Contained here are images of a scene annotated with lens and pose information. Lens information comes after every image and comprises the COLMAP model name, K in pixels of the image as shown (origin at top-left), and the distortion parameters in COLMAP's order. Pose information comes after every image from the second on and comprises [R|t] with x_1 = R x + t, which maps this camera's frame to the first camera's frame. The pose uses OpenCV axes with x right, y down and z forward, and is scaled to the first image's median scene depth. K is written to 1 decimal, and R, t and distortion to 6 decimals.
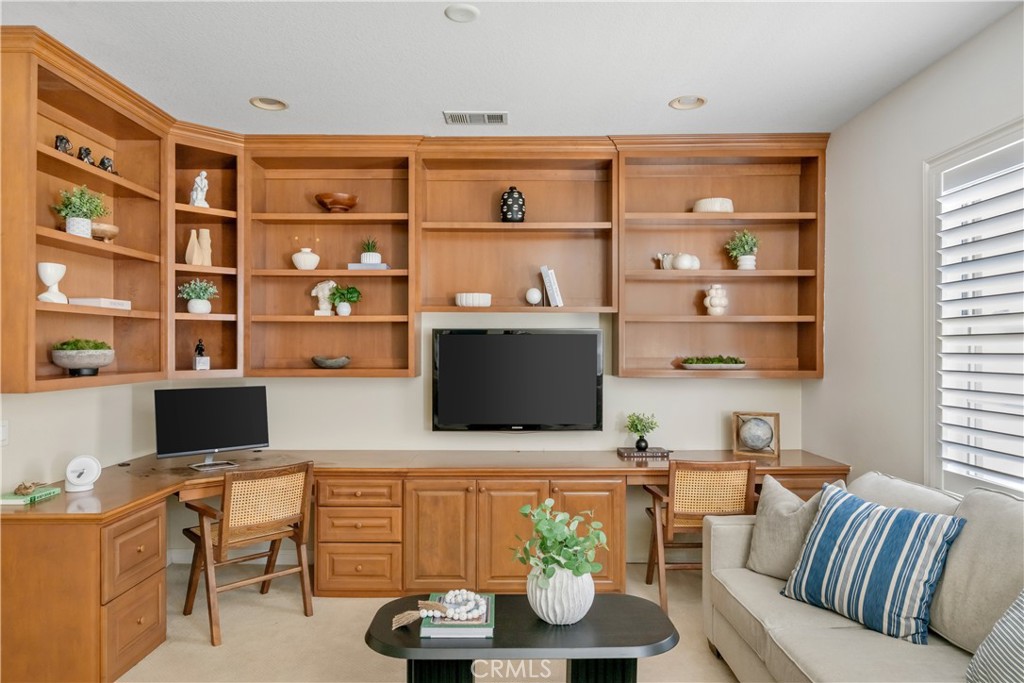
lens RADIAL K [[636.6, 0, 514.4], [0, 636.6, 346.0], [0, 0, 1]] dist [-0.001712, -0.000153]
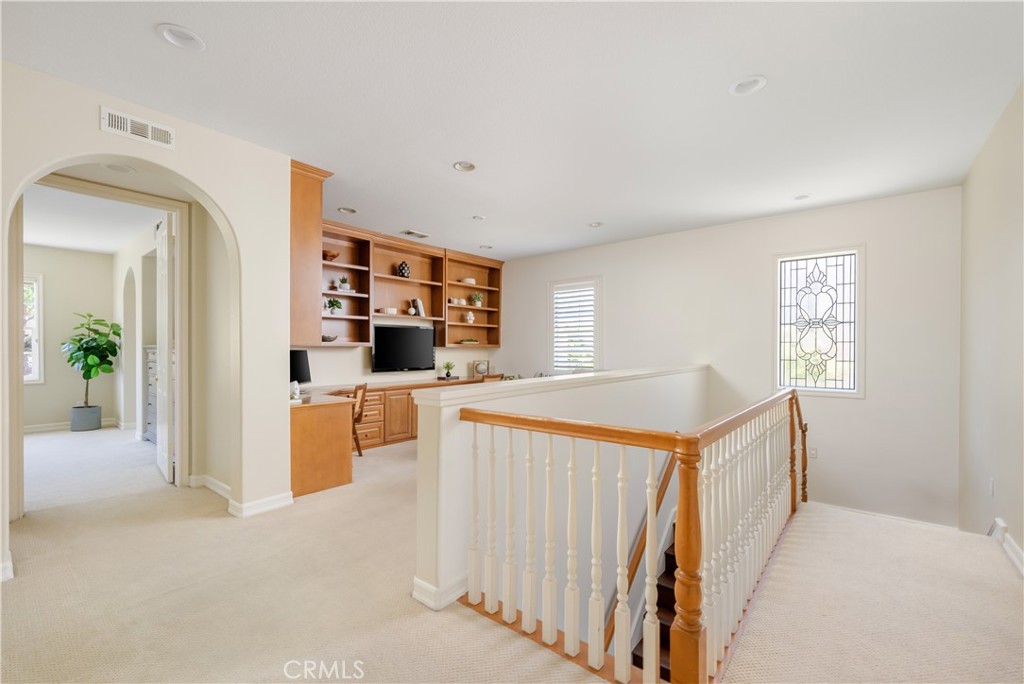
lens RADIAL K [[429.0, 0, 514.1], [0, 429.0, 348.0], [0, 0, 1]] dist [0.000886, 0.000242]
pose [[0.635405, 0.002659, 0.772175, -0.925576], [-0.005292, 0.999986, 0.000911, 0.049511], [-0.772161, -0.004666, 0.635410, -0.253139]]
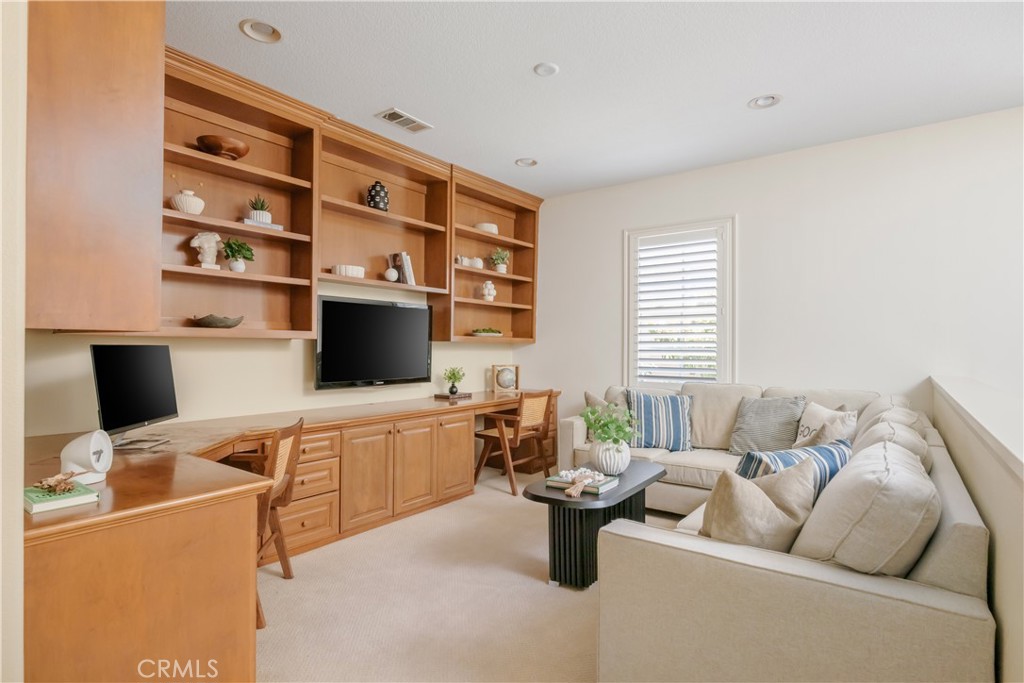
lens RADIAL K [[519.4, 0, 512.5], [0, 519.4, 340.8], [0, 0, 1]] dist [0.014563, 0.001061]
pose [[0.606016, 0.012155, 0.795359, -0.630770], [-0.012974, 0.999901, -0.005395, 0.052032], [-0.795346, -0.007049, 0.606114, 0.209192]]
